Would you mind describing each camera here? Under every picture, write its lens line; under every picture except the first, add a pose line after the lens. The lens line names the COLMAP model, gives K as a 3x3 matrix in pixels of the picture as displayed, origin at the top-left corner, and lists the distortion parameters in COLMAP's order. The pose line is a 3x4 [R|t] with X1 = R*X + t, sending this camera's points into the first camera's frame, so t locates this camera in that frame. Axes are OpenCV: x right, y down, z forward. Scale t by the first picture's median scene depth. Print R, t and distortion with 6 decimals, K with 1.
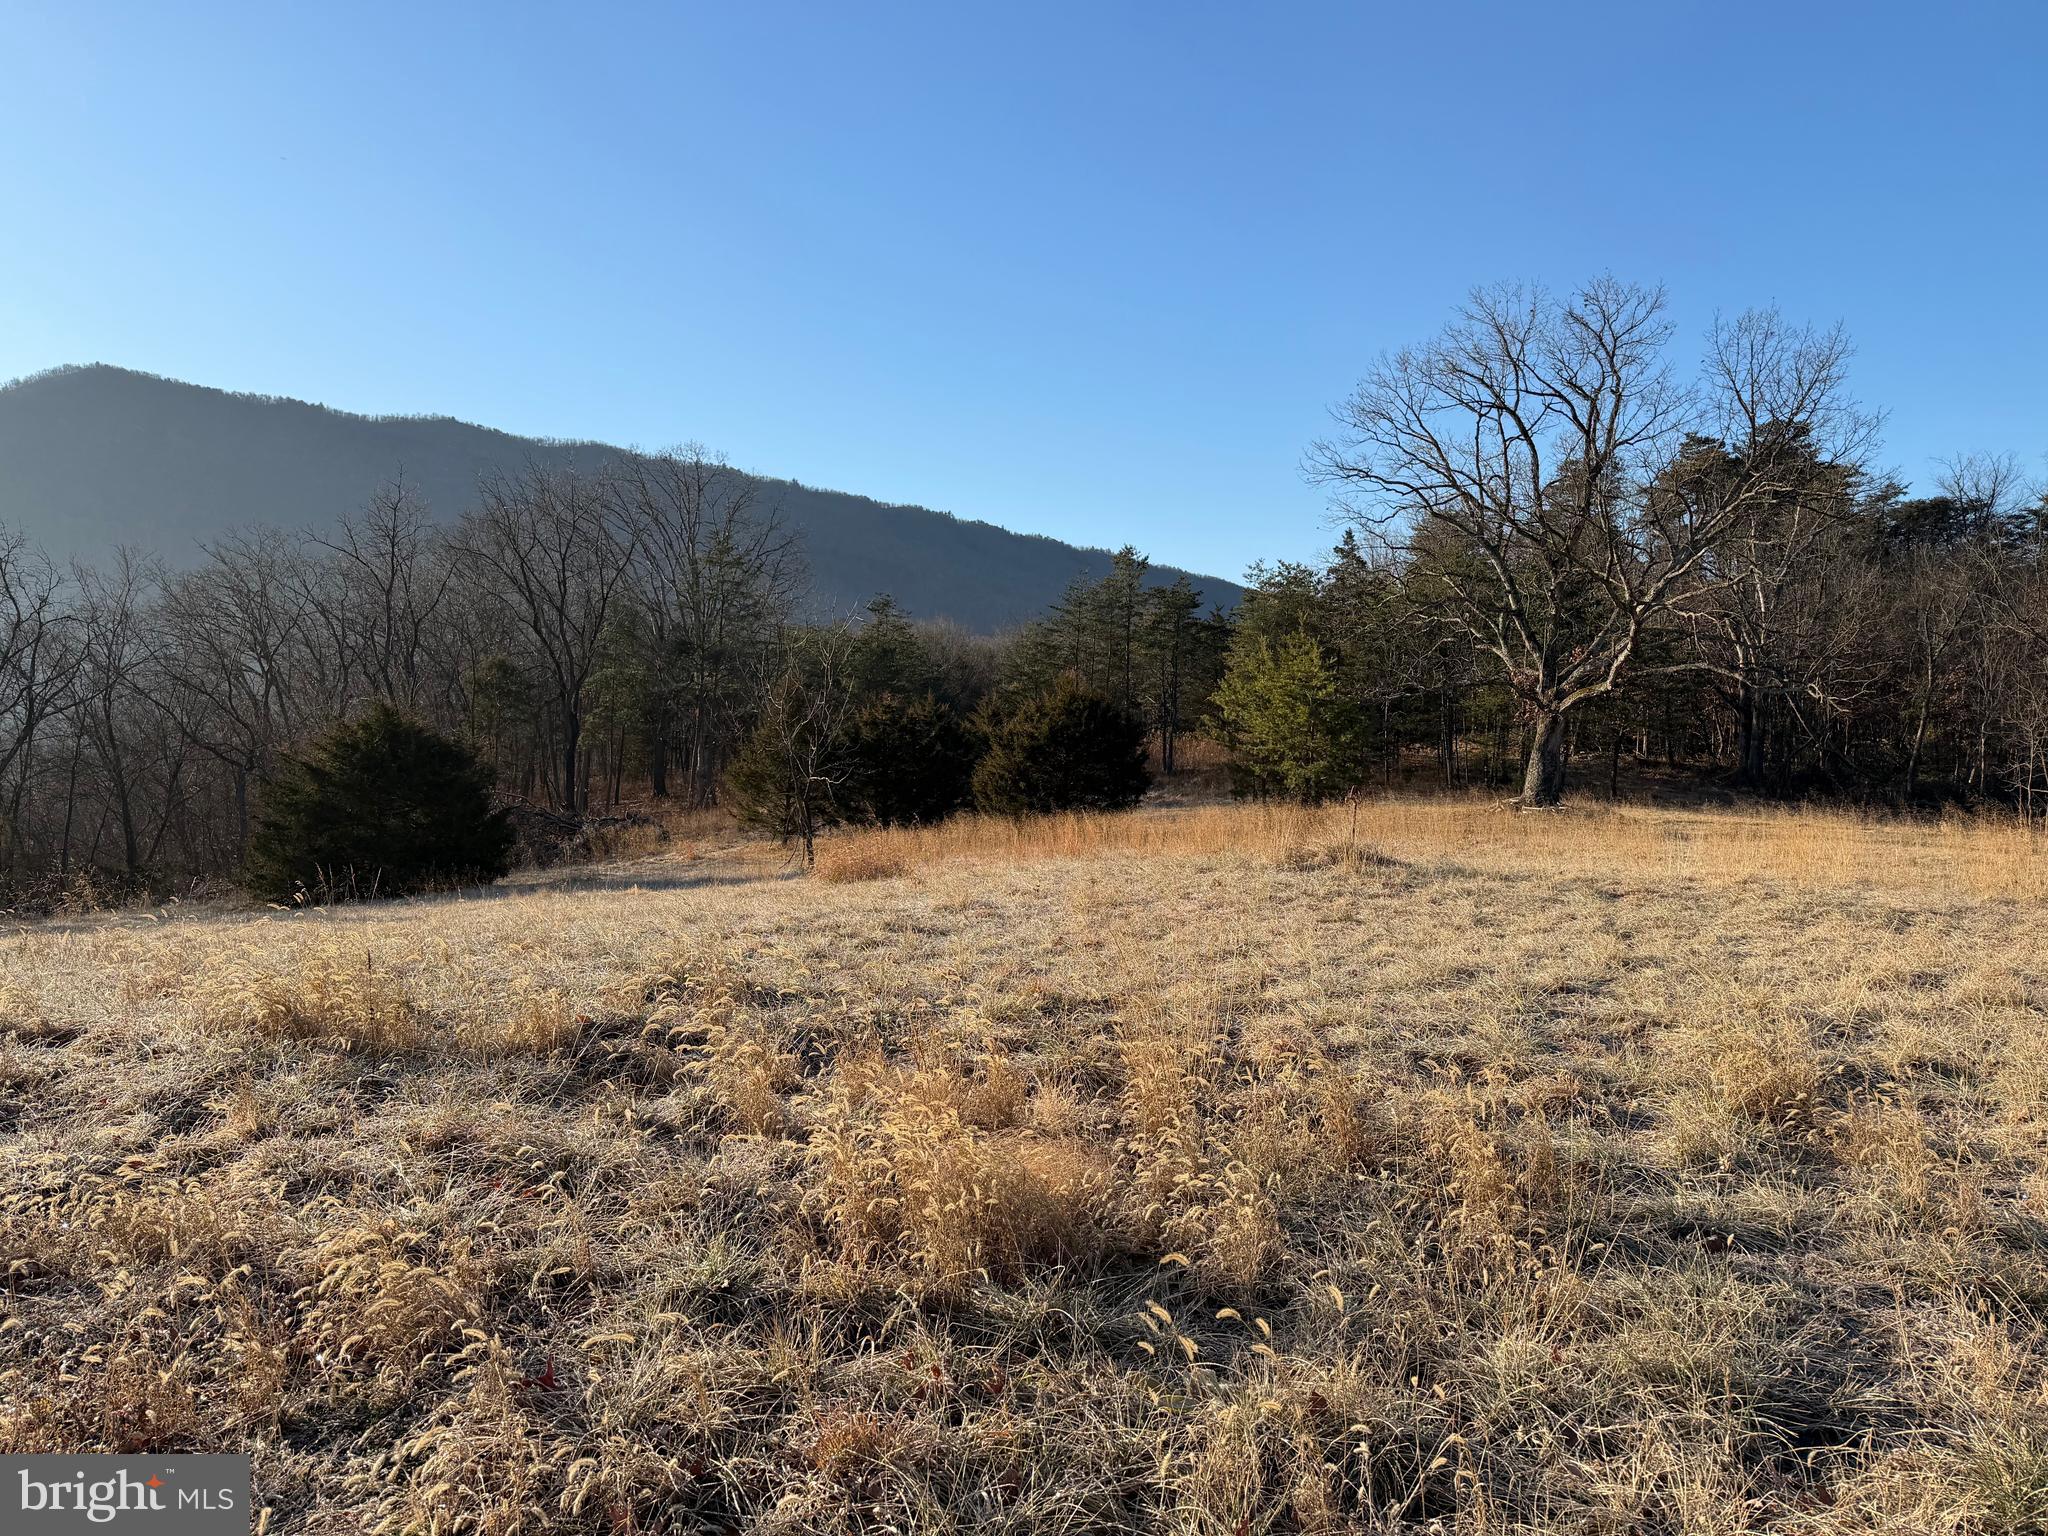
lens RADIAL K [[1403.4, 0, 1015.7], [0, 1403.4, 774.7], [0, 0, 1]] dist [0.103830, -0.141652]
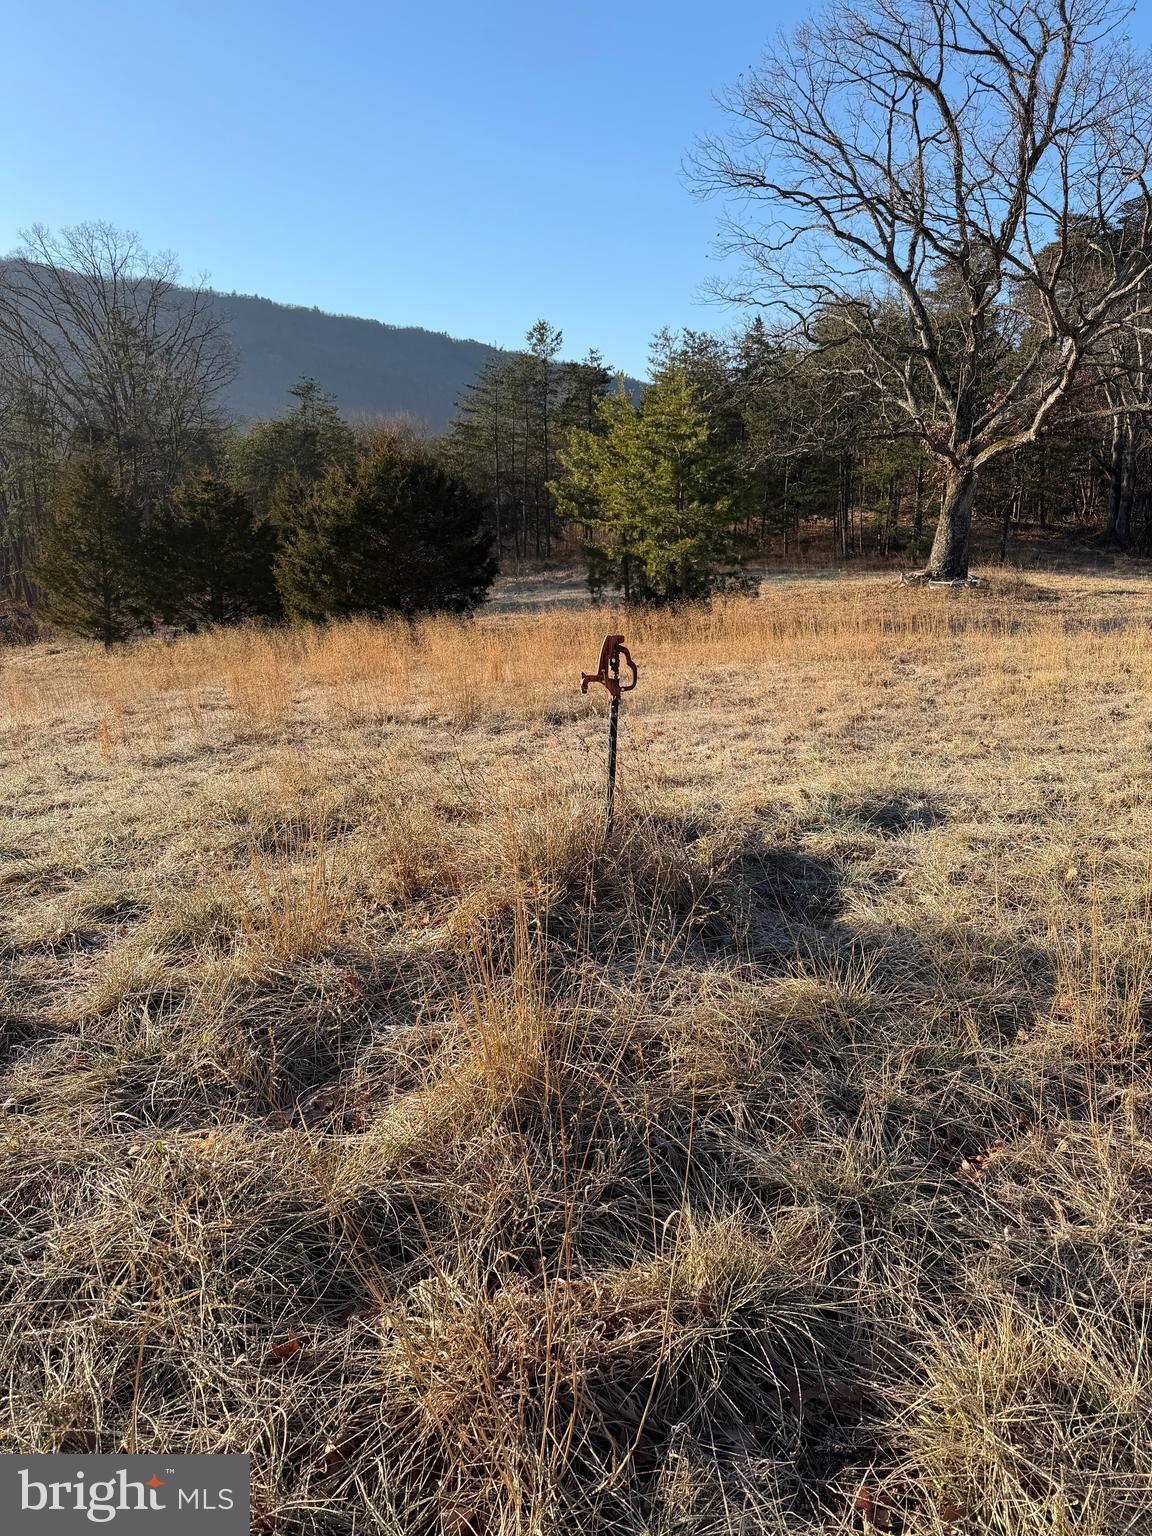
lens RADIAL K [[1052.6, 0, 587.6], [0, 1052.6, 759.9], [0, 0, 1]] dist [0.103830, -0.141652]
pose [[0.997098, -0.042749, 0.062992, 0.115342], [0.029653, 0.980191, 0.195820, -0.005432], [-0.070115, -0.193384, 0.978615, 0.406098]]
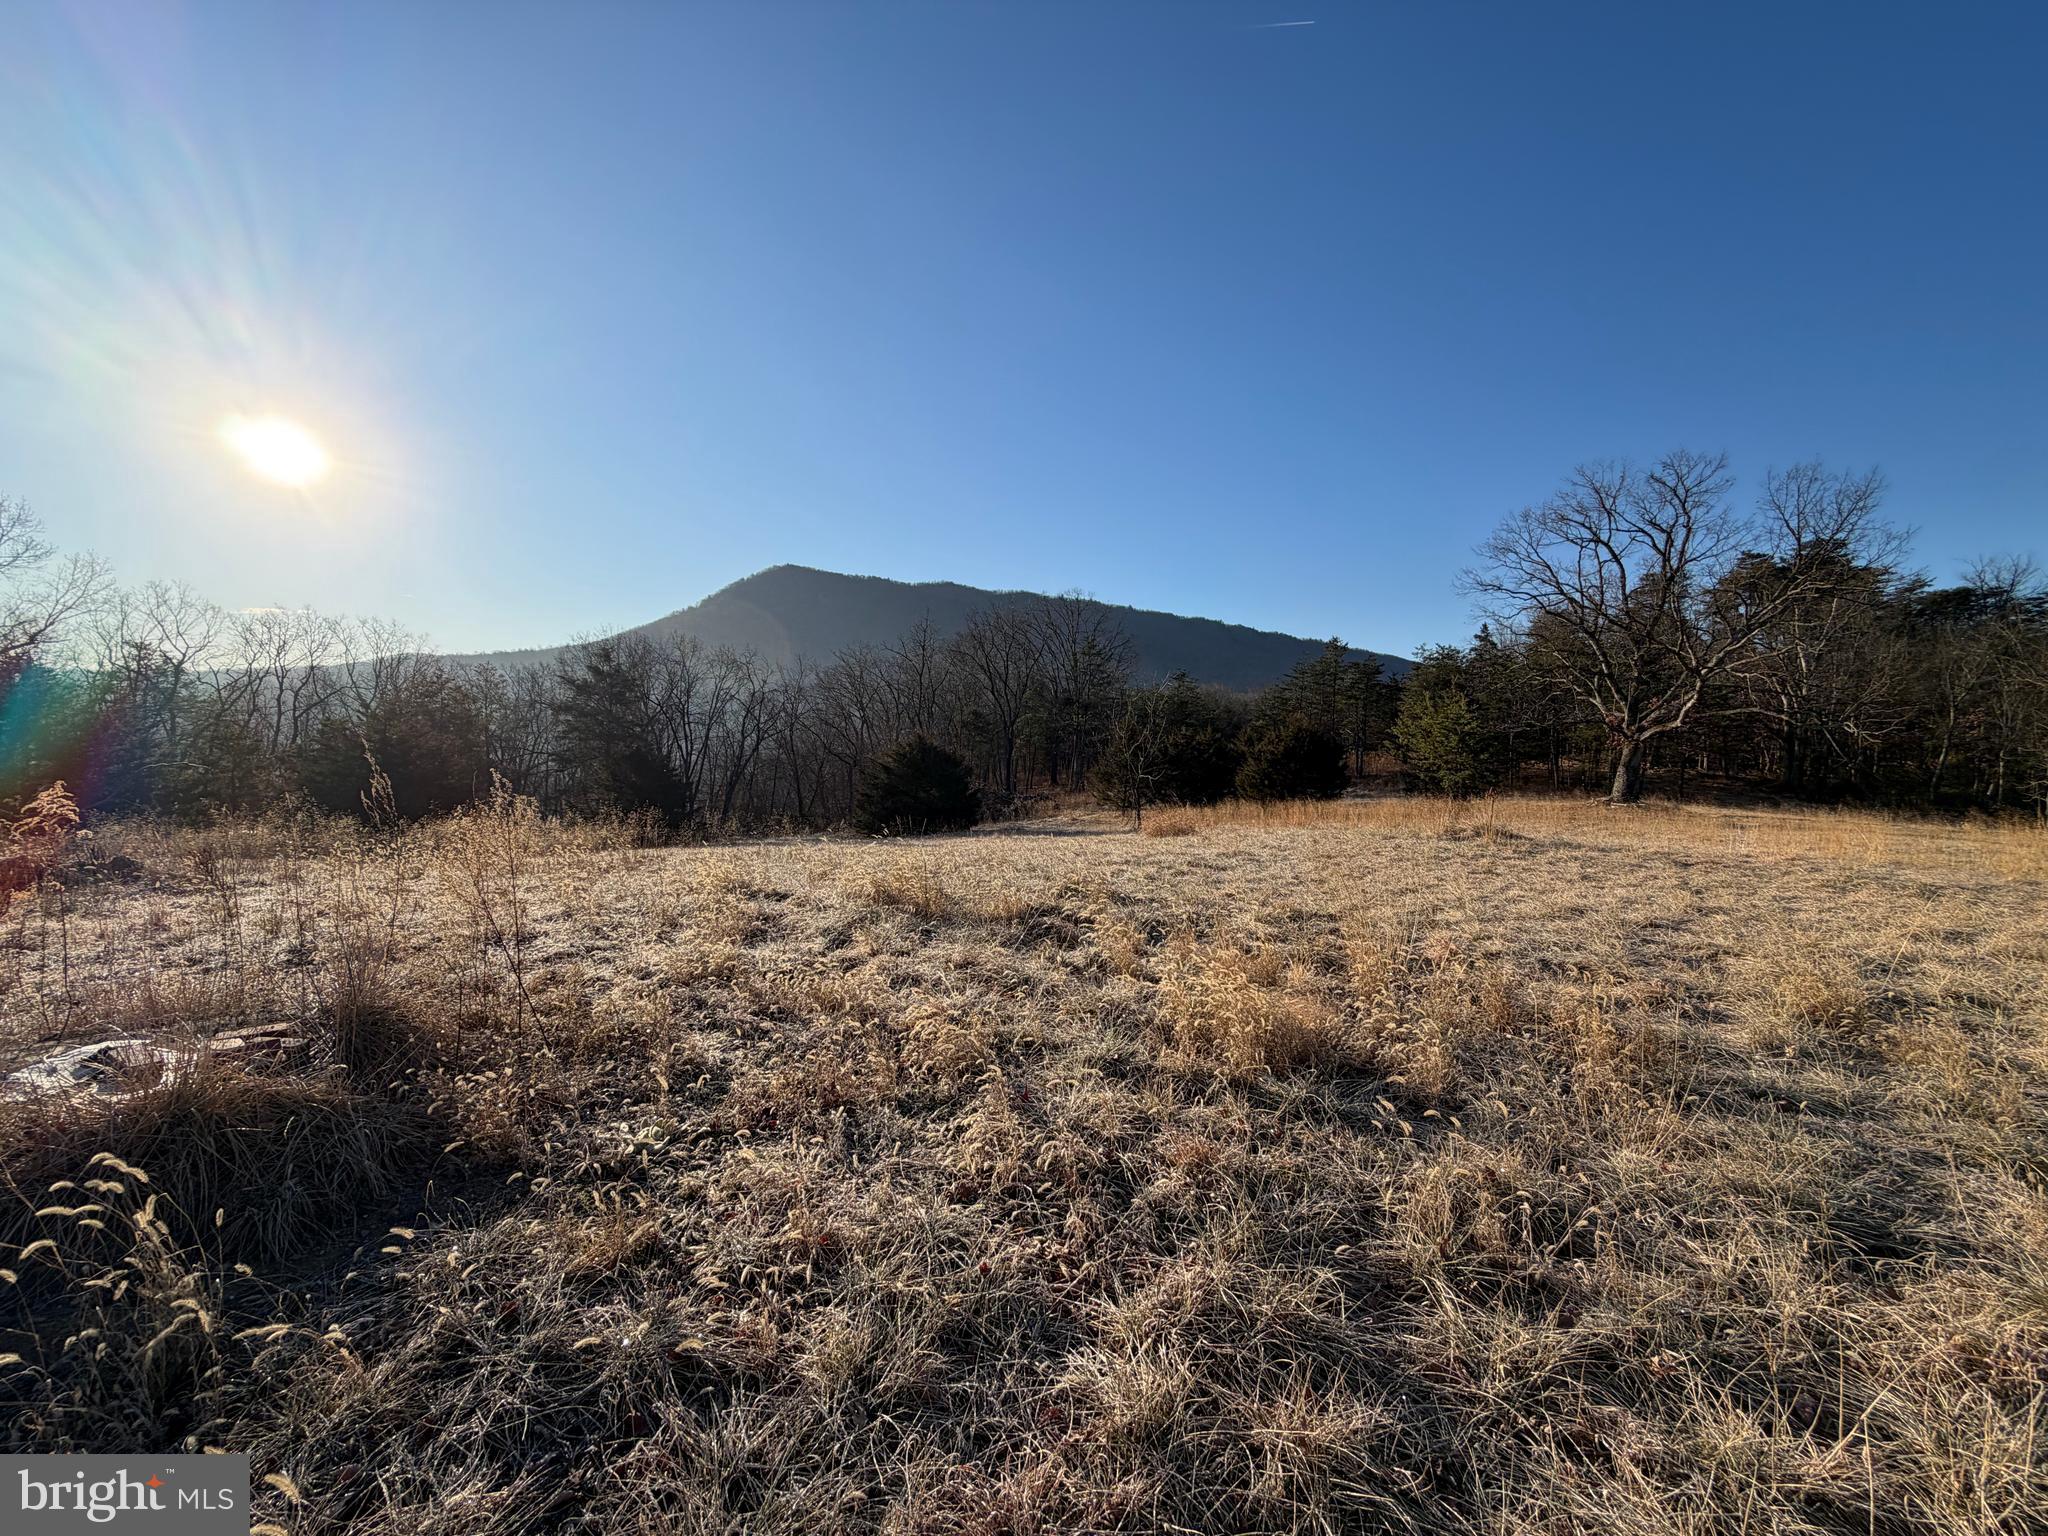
lens RADIAL K [[808.6, 0, 1024.0], [0, 808.6, 768.0], [0, 0, 1]] dist [0.001382, -0.000291]
pose [[0.960293, 0.015041, -0.278589, -0.004882], [-0.017156, 0.999840, -0.005154, 0.000138], [0.278467, 0.009729, 0.960397, -0.001907]]
